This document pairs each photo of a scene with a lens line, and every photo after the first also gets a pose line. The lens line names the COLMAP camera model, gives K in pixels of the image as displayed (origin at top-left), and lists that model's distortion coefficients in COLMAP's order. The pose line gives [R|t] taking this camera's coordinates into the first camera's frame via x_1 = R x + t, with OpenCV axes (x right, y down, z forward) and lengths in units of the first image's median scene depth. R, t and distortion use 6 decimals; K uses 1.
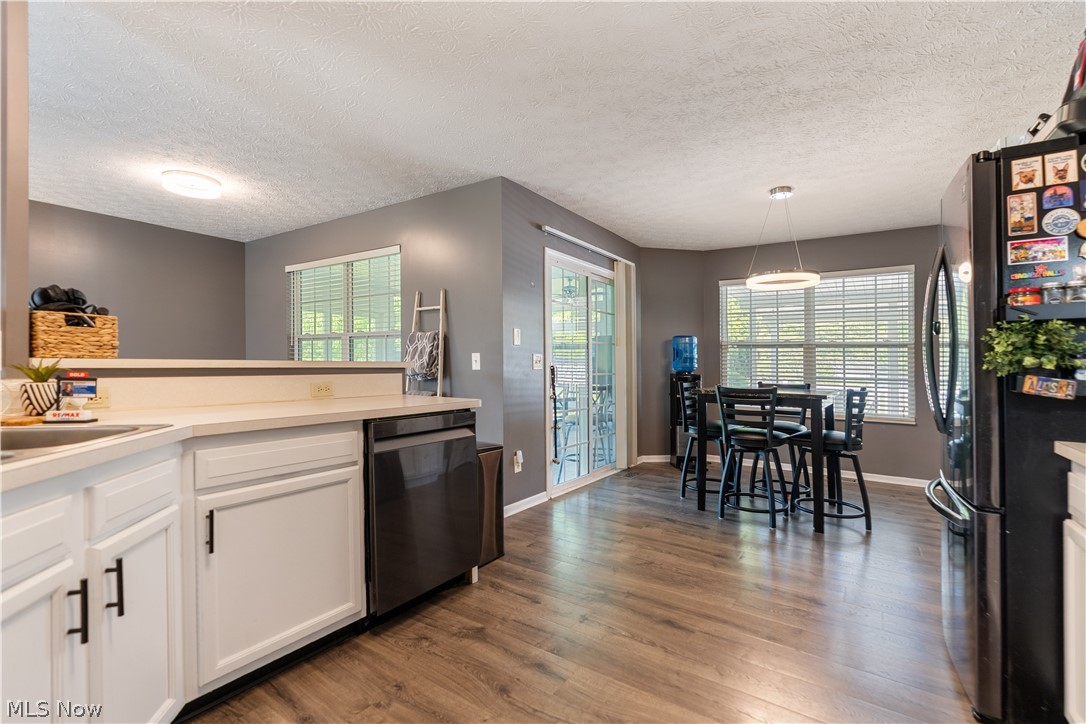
lens RADIAL K [[490.6, 0, 546.7], [0, 490.6, 361.5], [0, 0, 1]] dist [-0.004260, 0.000058]
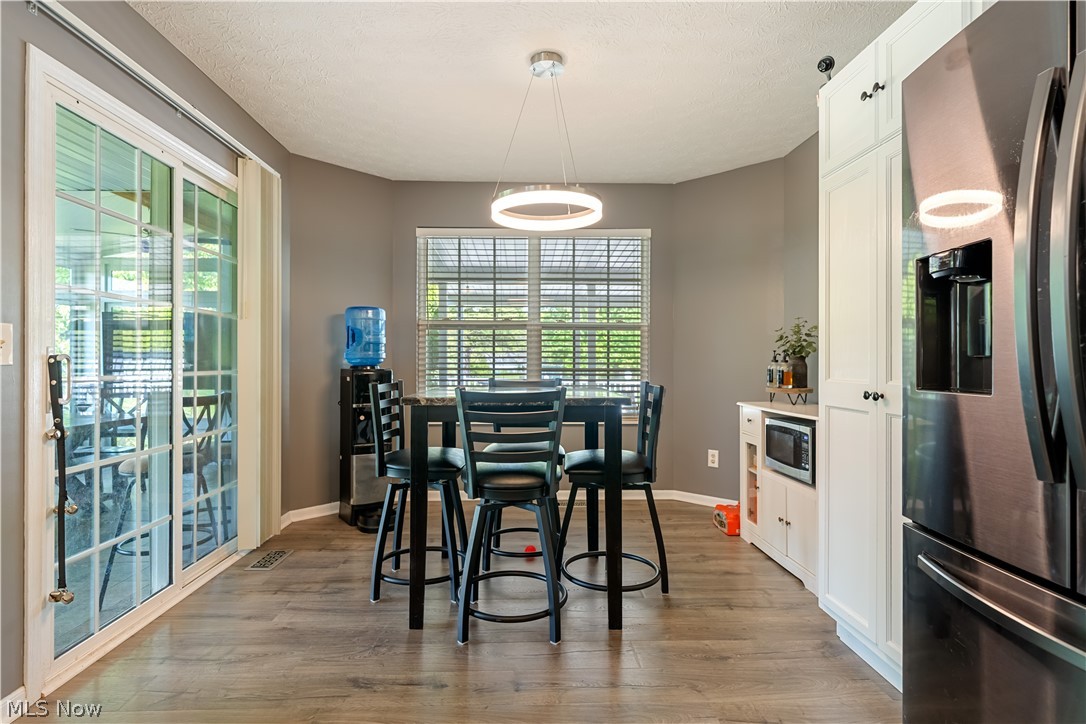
lens RADIAL K [[555.0, 0, 541.7], [0, 555.0, 330.4], [0, 0, 1]] dist [0.000933, -0.000373]
pose [[0.810361, 0.016376, 0.585702, 0.058141], [0.010499, 0.999043, -0.042460, 0.010230], [-0.585836, 0.040557, 0.809414, 0.348668]]
